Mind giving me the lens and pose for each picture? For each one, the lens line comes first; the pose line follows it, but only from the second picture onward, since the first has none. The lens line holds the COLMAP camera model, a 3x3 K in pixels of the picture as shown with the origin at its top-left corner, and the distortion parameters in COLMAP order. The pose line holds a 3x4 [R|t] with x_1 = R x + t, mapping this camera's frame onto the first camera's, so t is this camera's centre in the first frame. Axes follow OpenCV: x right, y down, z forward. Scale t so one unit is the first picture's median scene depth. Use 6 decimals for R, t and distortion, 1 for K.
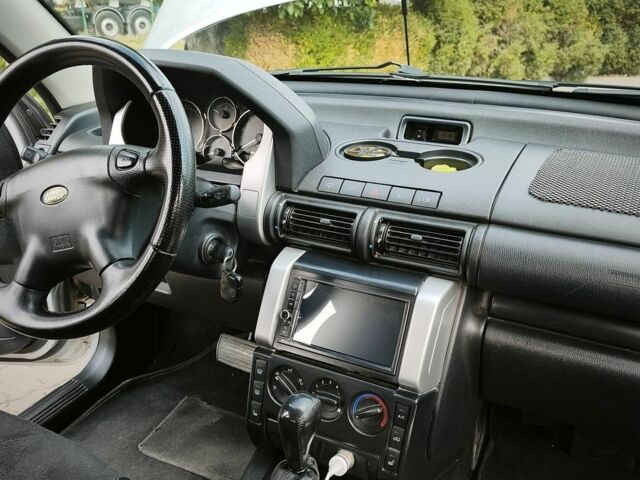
lens RADIAL K [[564.8, 0, 318.1], [0, 564.8, 251.7], [0, 0, 1]] dist [0.102781, -0.132201]
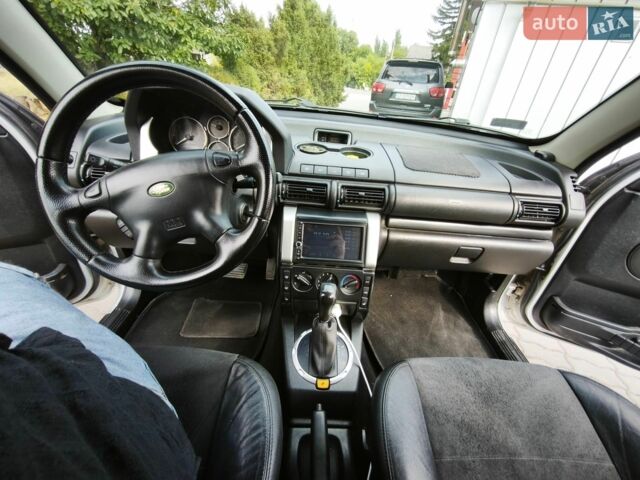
lens RADIAL K [[267.9, 0, 320.0], [0, 267.9, 240.0], [0, 0, 1]] dist [0.004491, 0.000324]
pose [[0.884853, -0.173913, 0.432191, -0.348423], [0.104244, 0.978098, 0.180159, -0.046501], [-0.454057, -0.114361, 0.883603, 0.205598]]
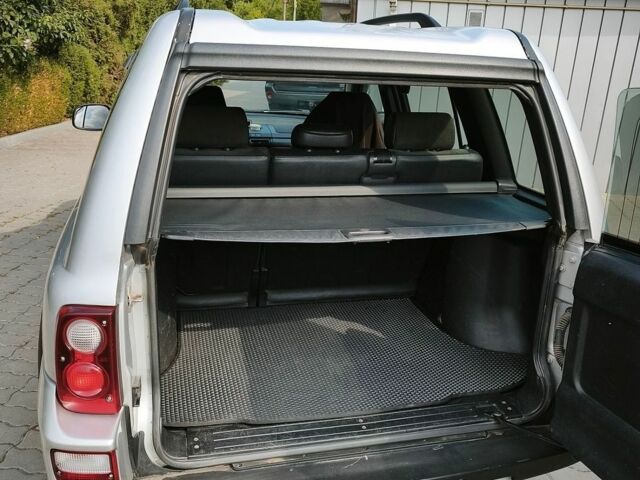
lens RADIAL K [[569.7, 0, 320.0], [0, 569.7, 240.0], [0, 0, 1]] dist [0.087852, -0.142750]
pose [[0.745440, -0.188418, 0.639389, -2.628668], [0.224192, 0.974206, 0.025706, 0.741485], [-0.627740, 0.124184, 0.768454, -2.908738]]
